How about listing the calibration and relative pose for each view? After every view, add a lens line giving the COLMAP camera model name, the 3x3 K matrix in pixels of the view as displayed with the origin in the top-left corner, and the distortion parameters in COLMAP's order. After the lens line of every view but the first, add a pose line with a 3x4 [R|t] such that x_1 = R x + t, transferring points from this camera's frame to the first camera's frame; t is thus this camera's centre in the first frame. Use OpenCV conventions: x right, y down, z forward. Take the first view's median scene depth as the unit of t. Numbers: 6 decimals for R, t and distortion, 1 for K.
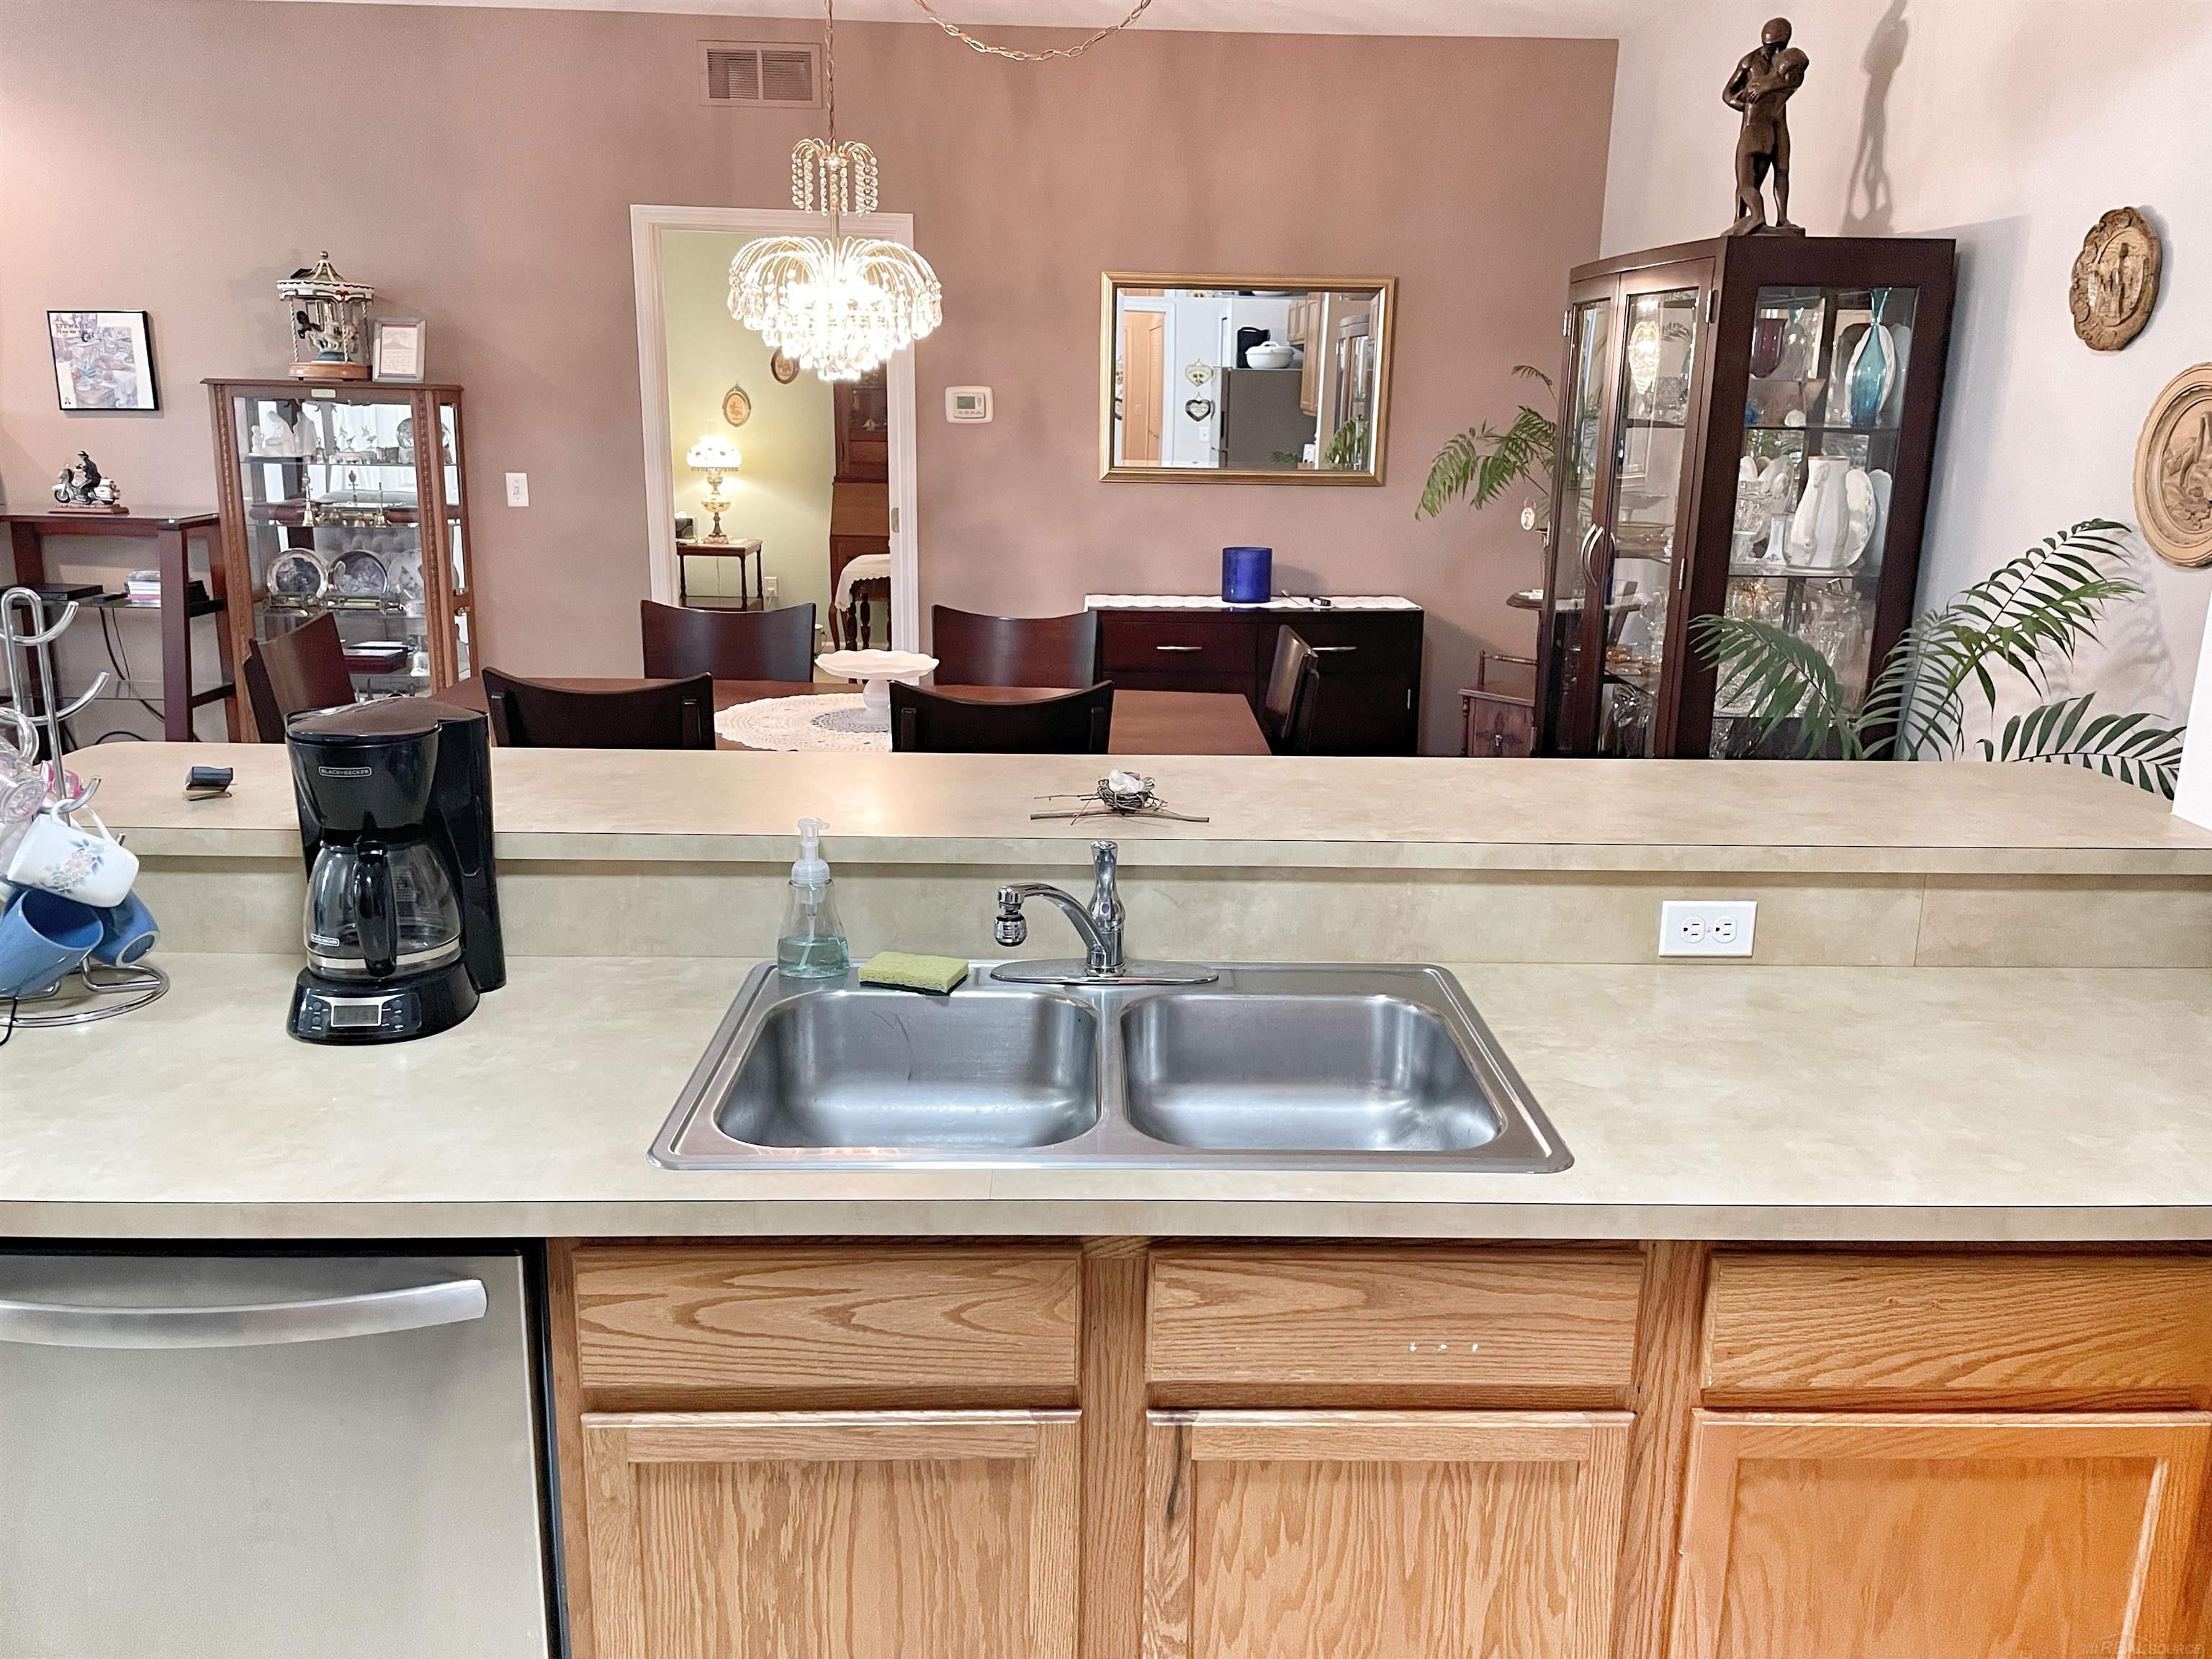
lens RADIAL K [[1663.7, 0, 1129.7], [0, 1663.7, 798.7], [0, 0, 1]] dist [0.079131, -0.105261]
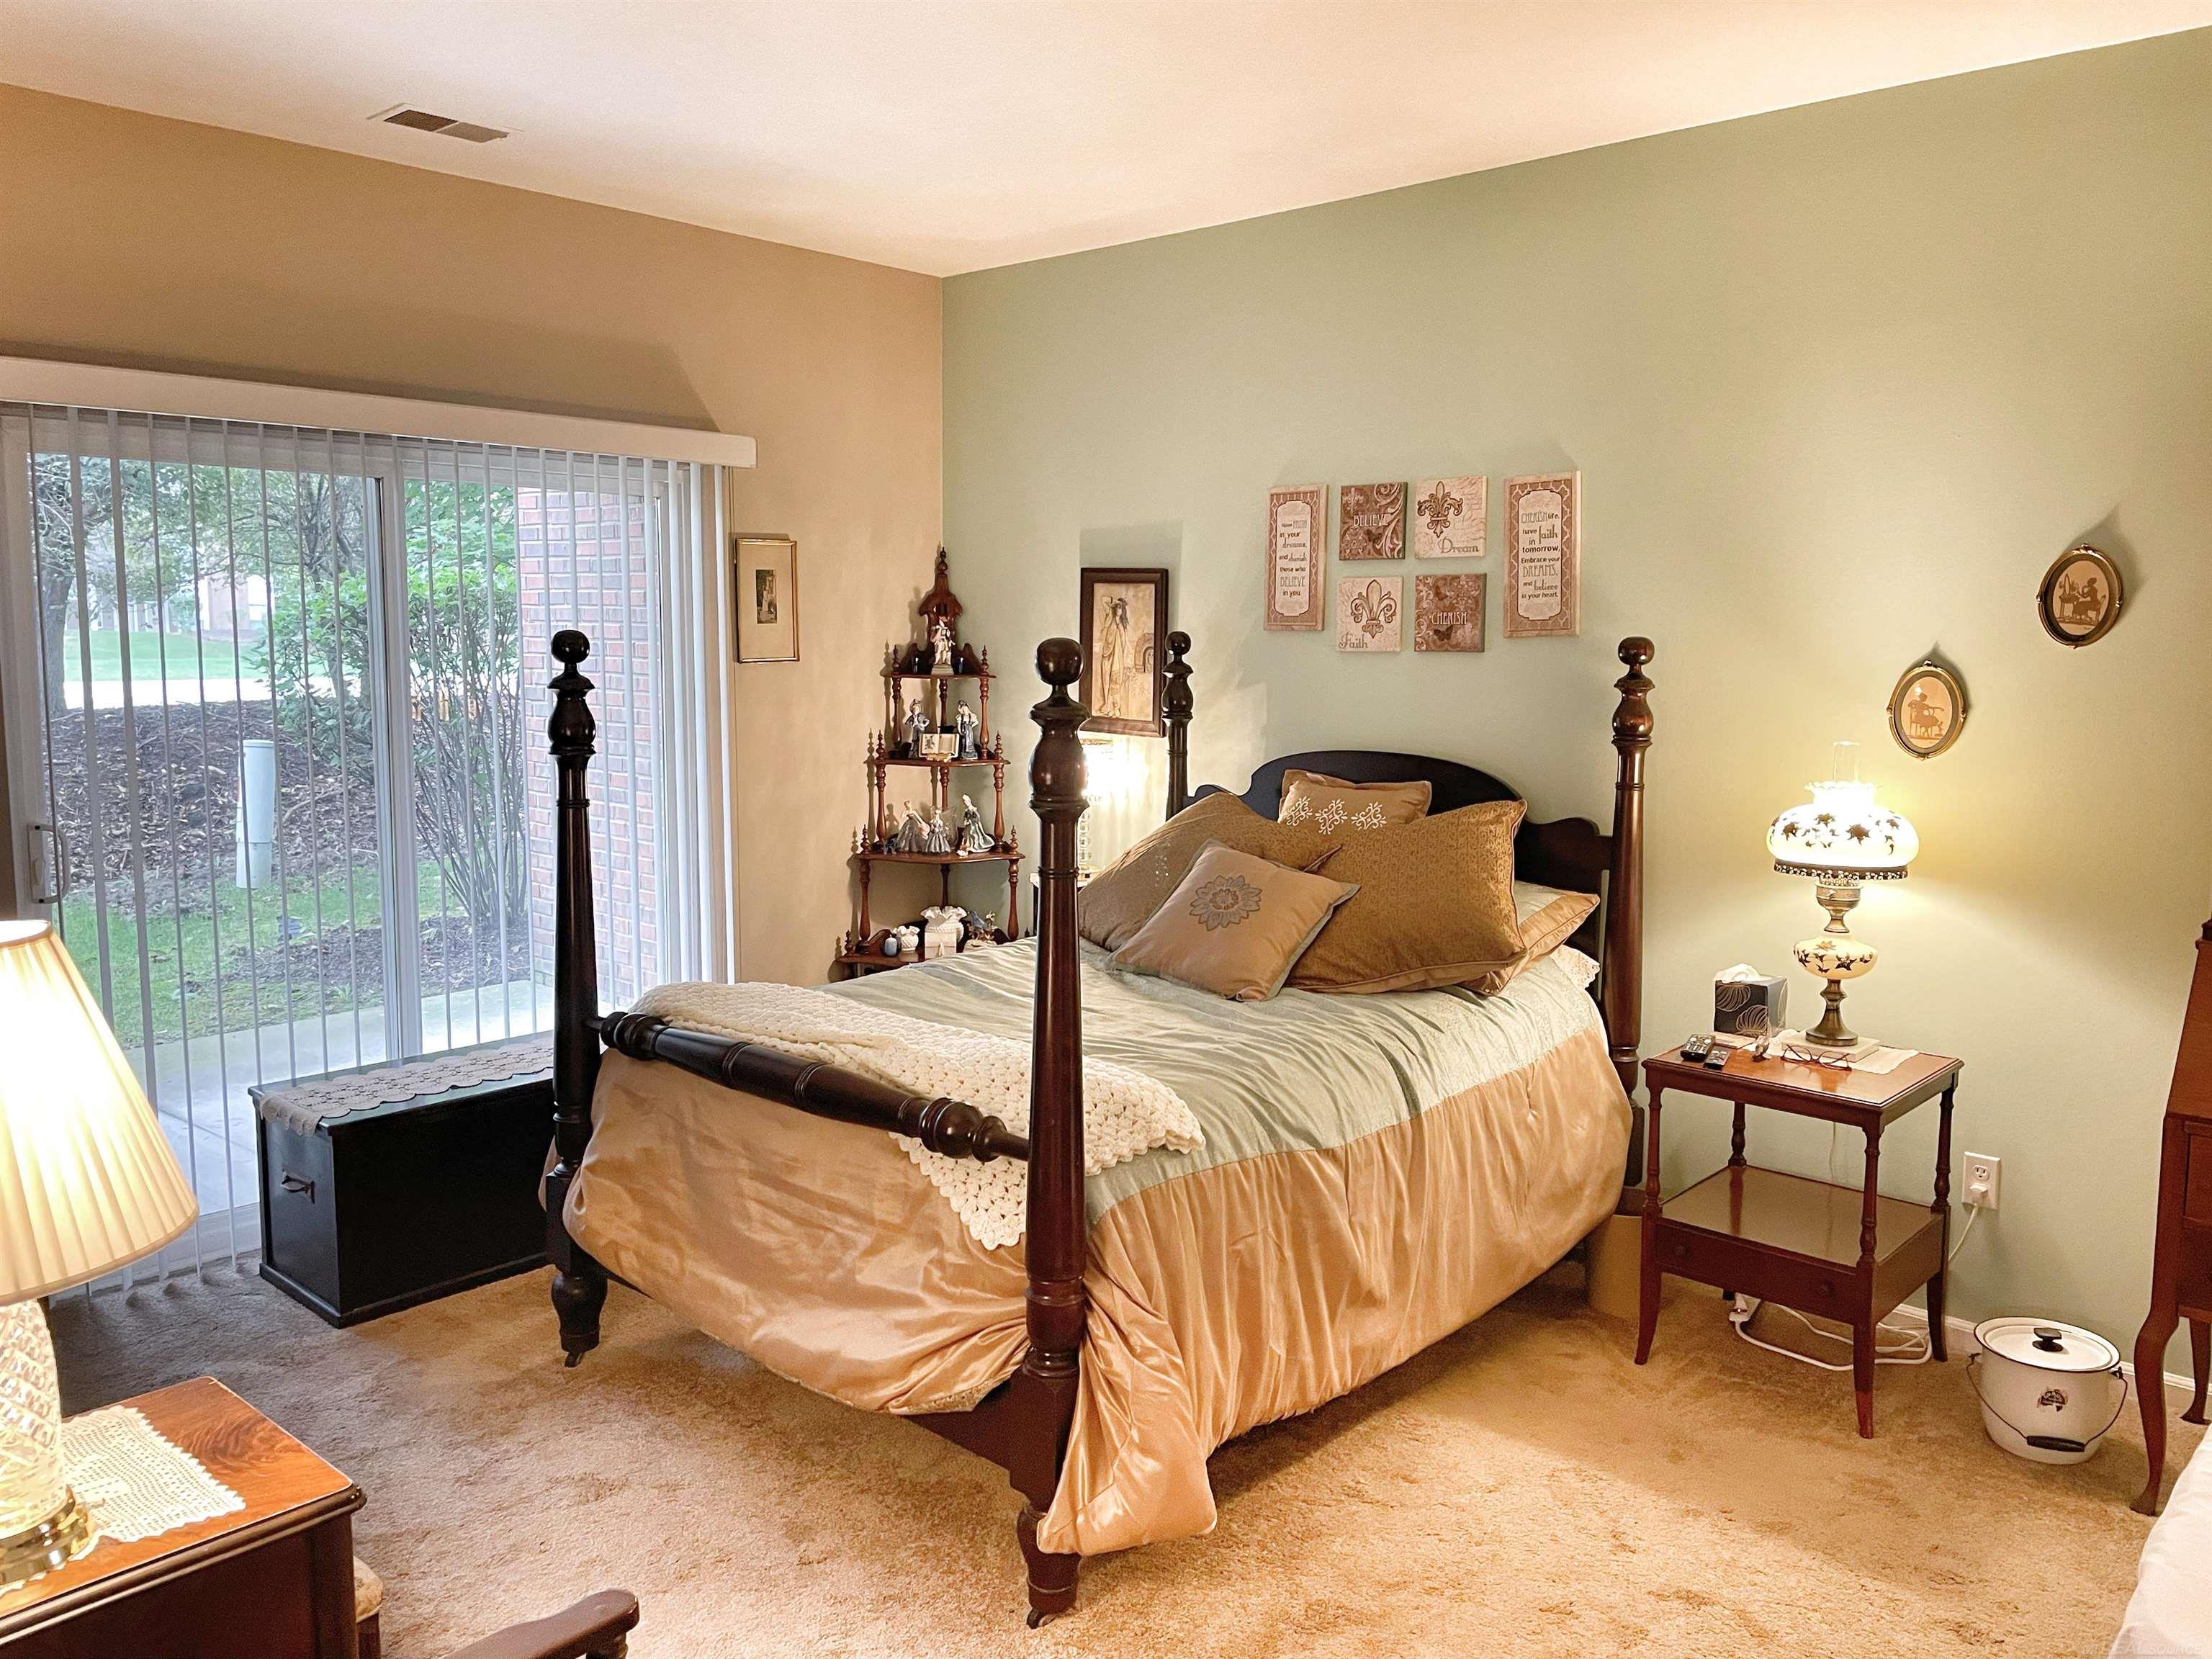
lens RADIAL K [[1663.7, 0, 1125.0], [0, 1663.7, 787.9], [0, 0, 1]] dist [0.079131, -0.105261]
pose [[0.722949, 0.052663, -0.688892, -0.173465], [-0.158659, 0.983099, -0.091348, -0.259869], [0.672438, 0.175339, 0.719085, 1.033729]]
